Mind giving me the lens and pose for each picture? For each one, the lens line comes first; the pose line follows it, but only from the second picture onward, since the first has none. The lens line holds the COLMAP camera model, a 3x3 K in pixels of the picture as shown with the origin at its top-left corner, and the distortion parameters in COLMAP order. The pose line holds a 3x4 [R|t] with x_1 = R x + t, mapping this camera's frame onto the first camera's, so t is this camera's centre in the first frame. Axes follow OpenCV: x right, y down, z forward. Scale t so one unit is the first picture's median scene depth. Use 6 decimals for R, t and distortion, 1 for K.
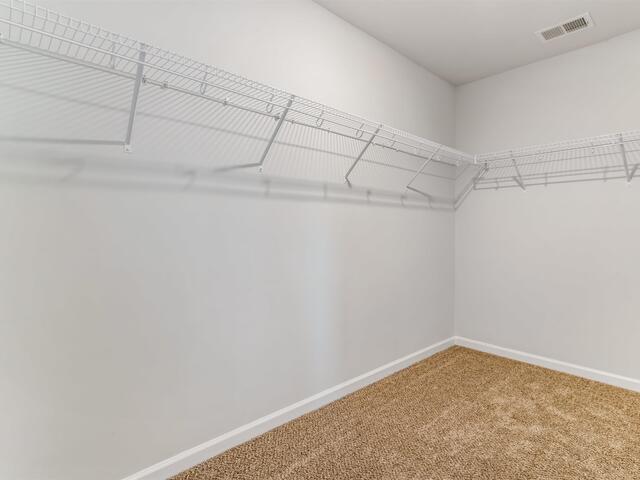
lens RADIAL K [[346.8, 0, 320.2], [0, 346.8, 235.7], [0, 0, 1]] dist [0.003398, -0.000566]
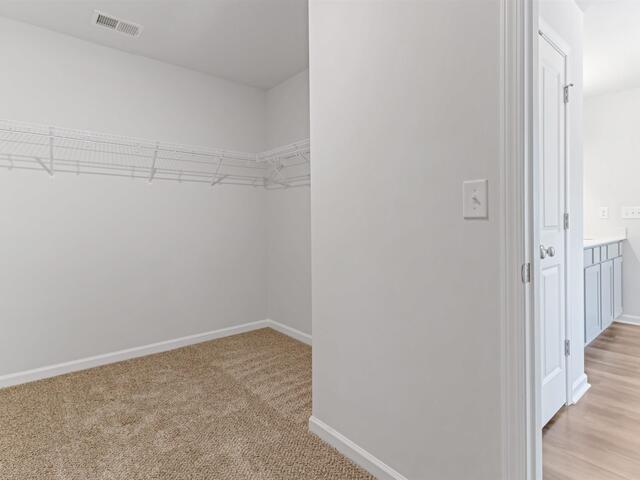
lens RADIAL K [[346.8, 0, 322.4], [0, 346.8, 224.6], [0, 0, 1]] dist [0.003398, -0.000566]
pose [[0.030685, -0.012486, 0.999451, -0.301838], [0.017802, 0.999770, 0.011943, -0.011124], [-0.999371, 0.017425, 0.030900, 0.371758]]
